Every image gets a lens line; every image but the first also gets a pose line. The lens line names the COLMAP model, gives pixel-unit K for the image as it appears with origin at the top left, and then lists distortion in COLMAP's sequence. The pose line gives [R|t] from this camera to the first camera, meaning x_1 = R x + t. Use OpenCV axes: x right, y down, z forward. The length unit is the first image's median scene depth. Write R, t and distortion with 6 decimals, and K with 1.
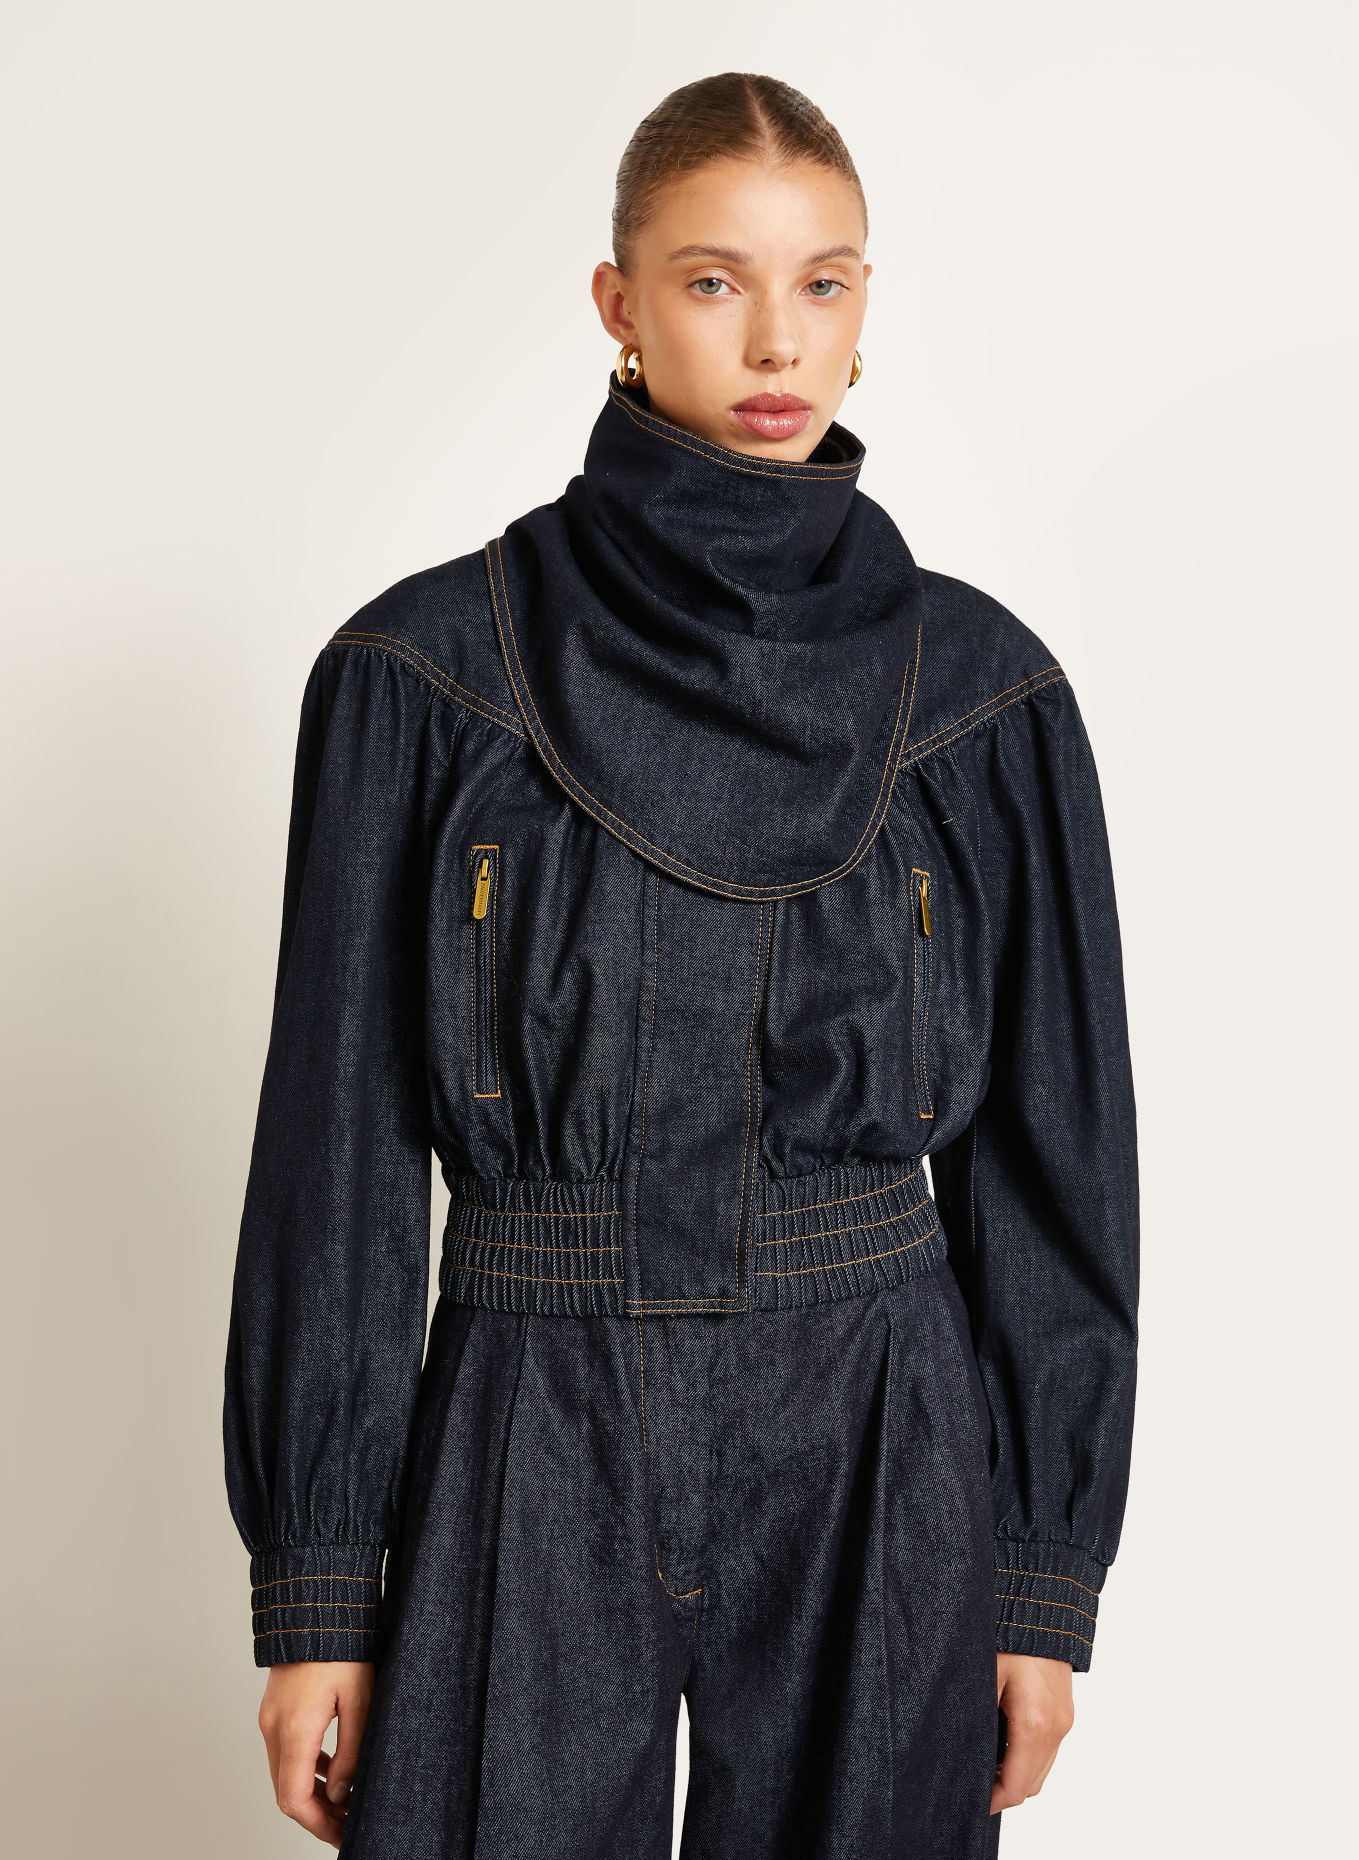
lens RADIAL K [[3073.7, 0, 679.5], [0, 3073.7, 930.0], [0, 0, 1]] dist [0.029734, 0.017435]
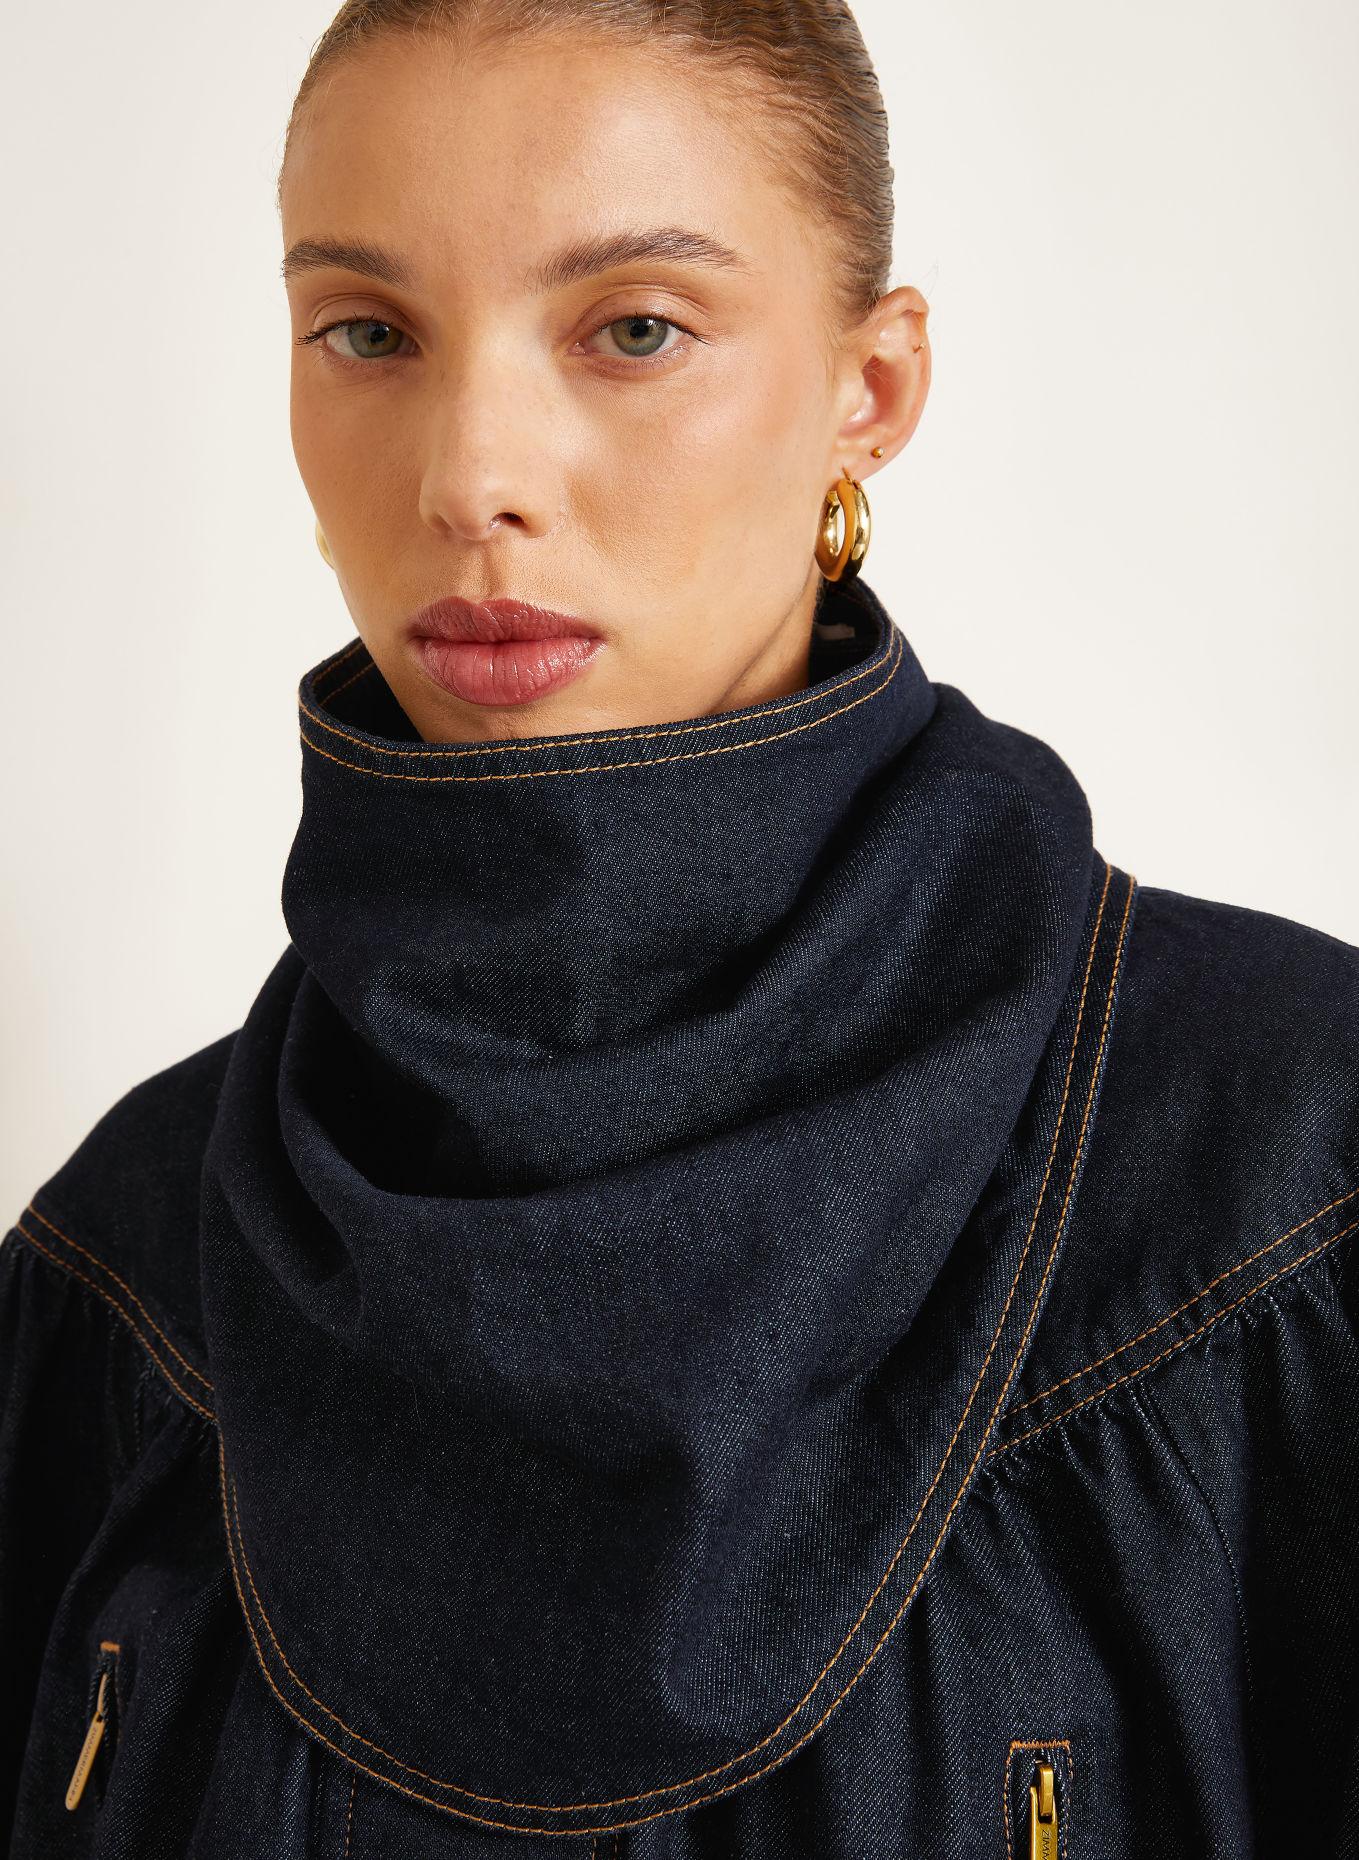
lens RADIAL K [[3073.7, 0, 679.5], [0, 3073.7, 930.0], [0, 0, 1]] dist [0.029734, 0.017435]
pose [[0.683769, -0.114361, -0.720681, 0.325272], [0.086479, 0.993382, -0.075585, -0.091315], [0.724556, -0.010641, 0.689134, 0.705121]]
